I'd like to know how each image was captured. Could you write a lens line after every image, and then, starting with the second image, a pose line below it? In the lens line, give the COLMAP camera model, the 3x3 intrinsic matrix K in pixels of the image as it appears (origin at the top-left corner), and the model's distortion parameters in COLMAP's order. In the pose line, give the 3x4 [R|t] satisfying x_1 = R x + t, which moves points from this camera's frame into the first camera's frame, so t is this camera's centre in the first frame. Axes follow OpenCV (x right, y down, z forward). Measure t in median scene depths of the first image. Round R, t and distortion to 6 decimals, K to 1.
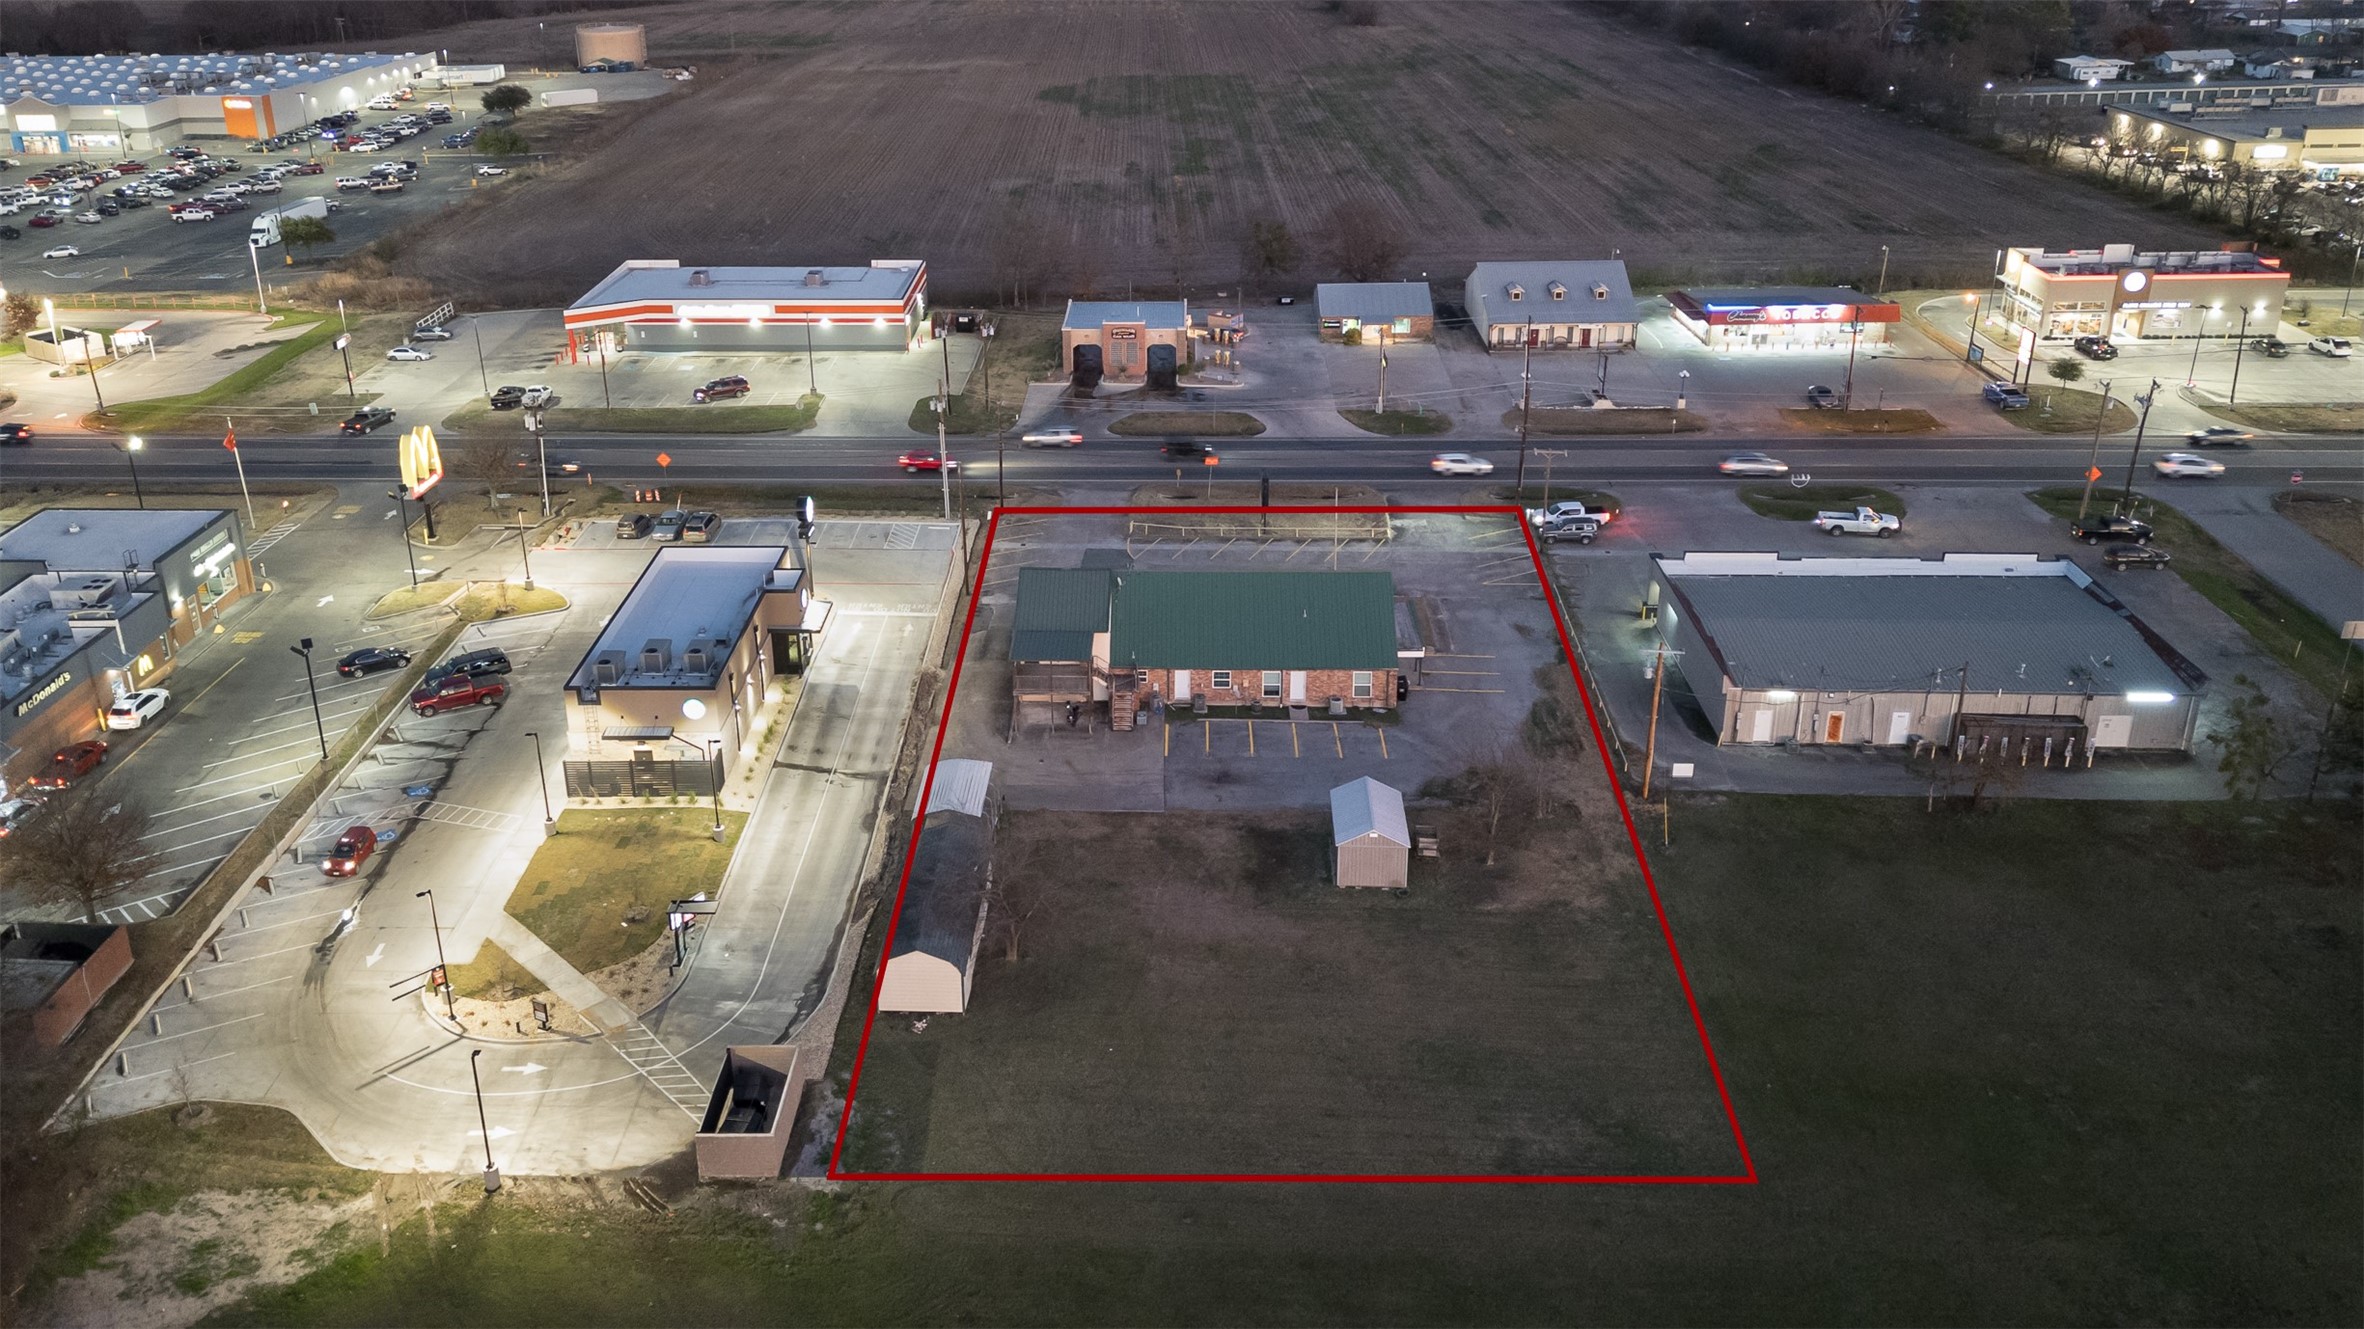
lens RADIAL K [[1910.1, 0, 1127.2], [0, 1910.1, 558.3], [0, 0, 1]] dist [0.119301, -0.191050]
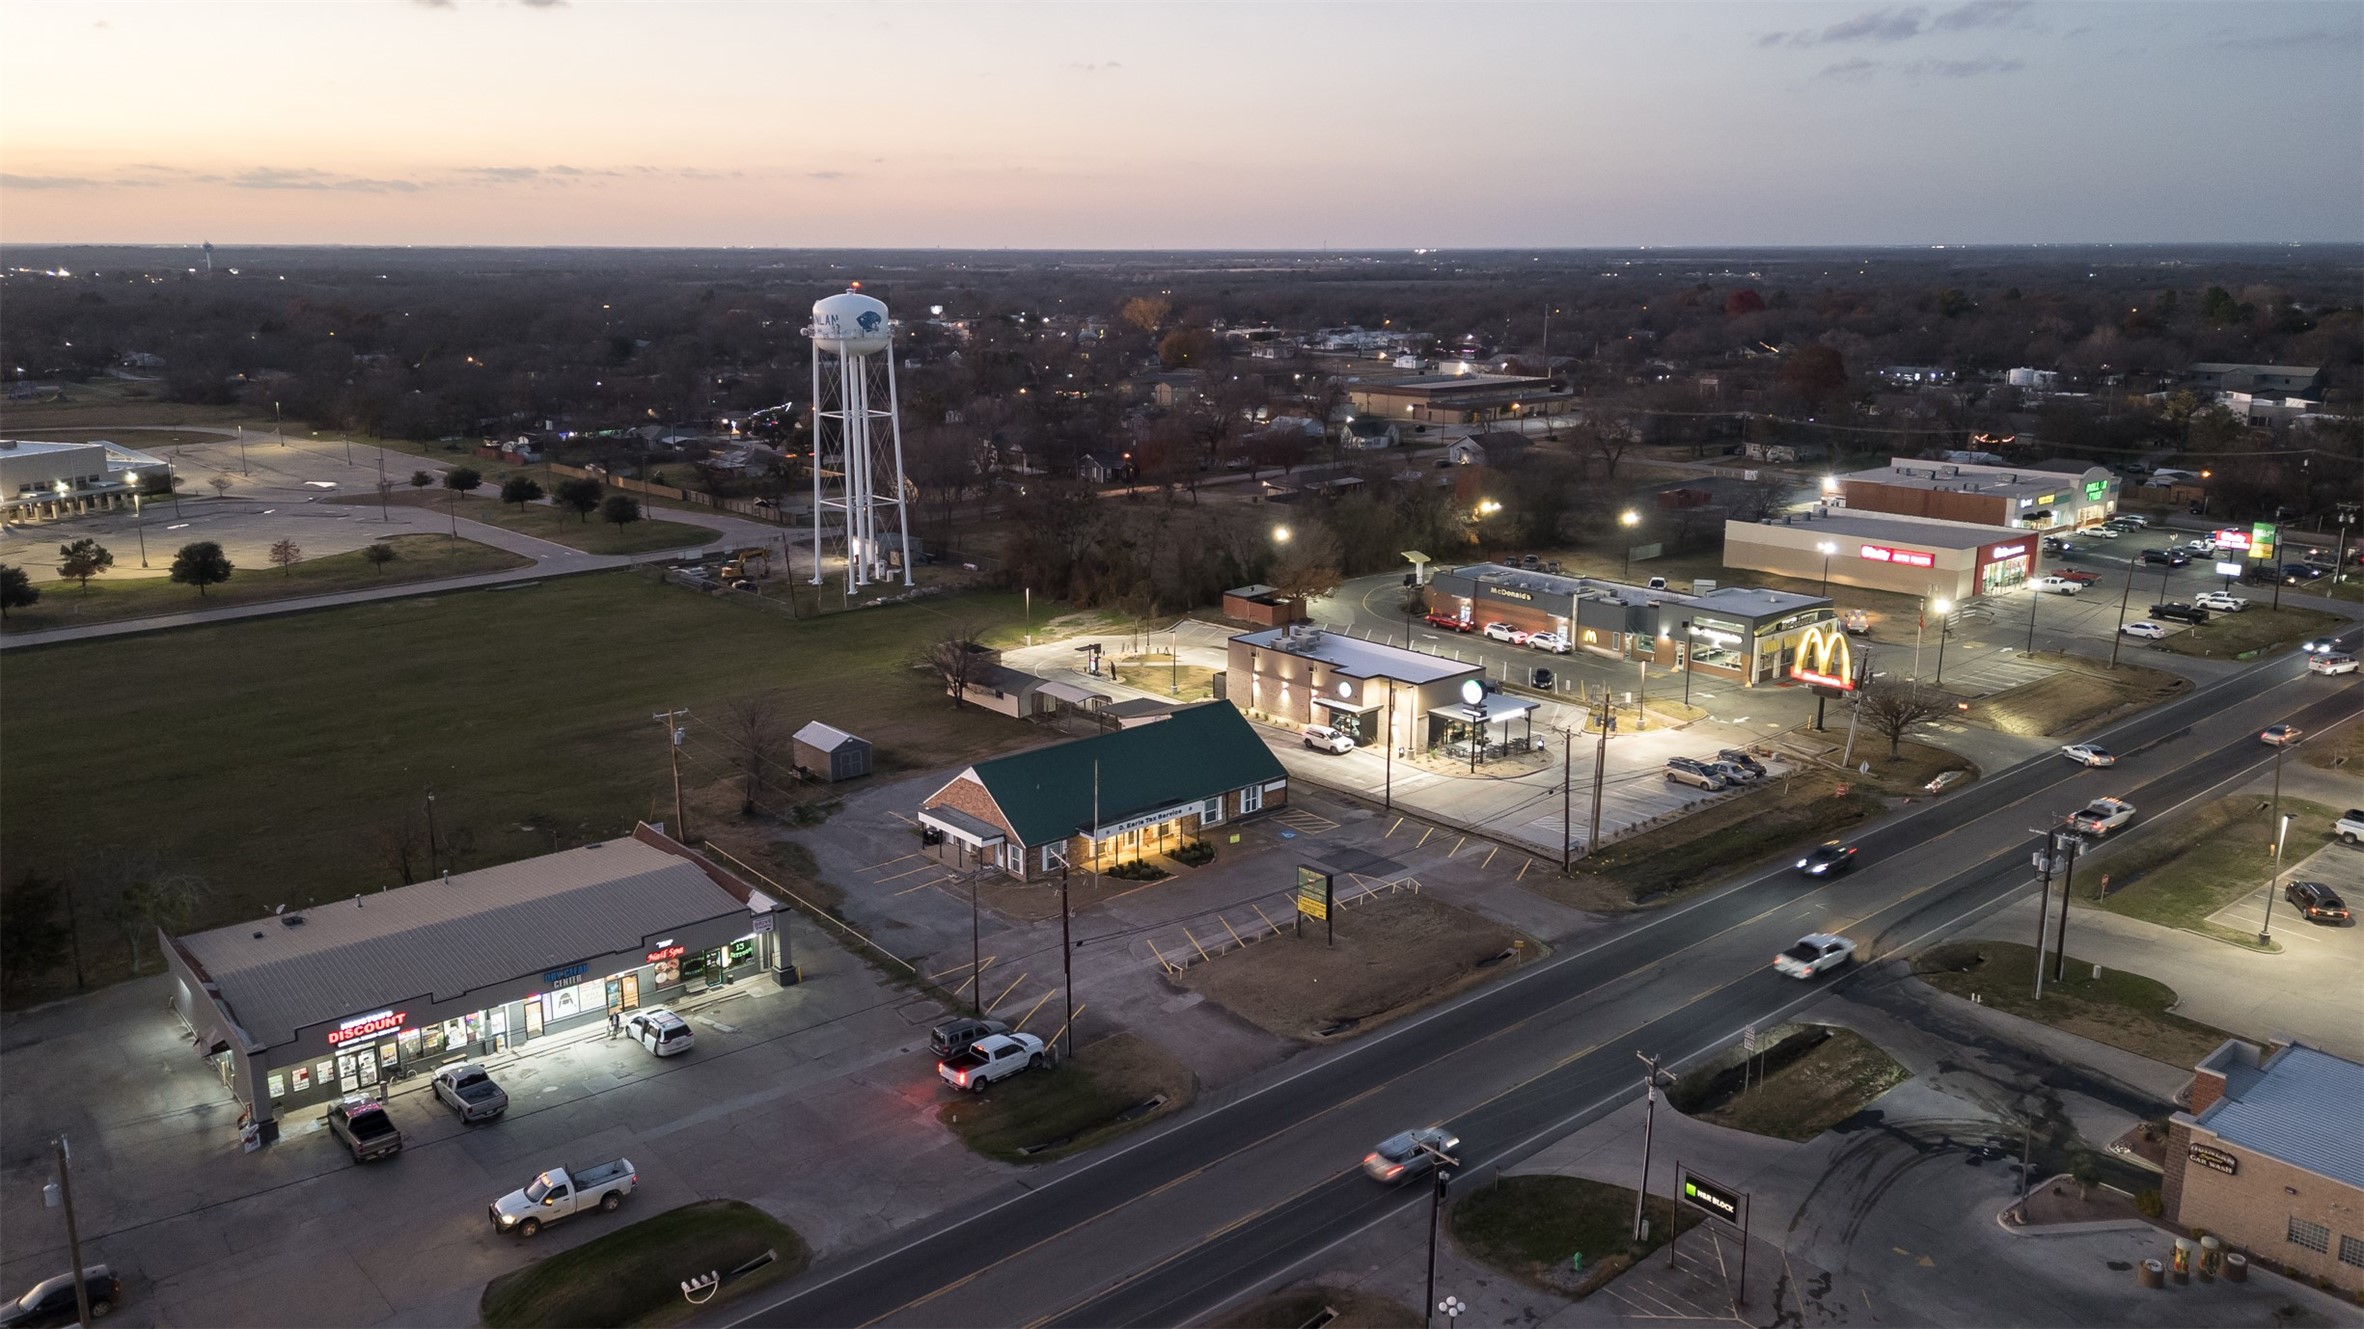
lens RADIAL K [[1666.8, 0, 1119.9], [0, 1666.8, 576.1], [0, 0, 1]] dist [0.070194, -0.054692]
pose [[-0.748249, 0.142362, -0.647964, 0.671708], [-0.230255, 0.860263, 0.454897, -0.530341], [0.622179, 0.489573, -0.610911, 1.603687]]
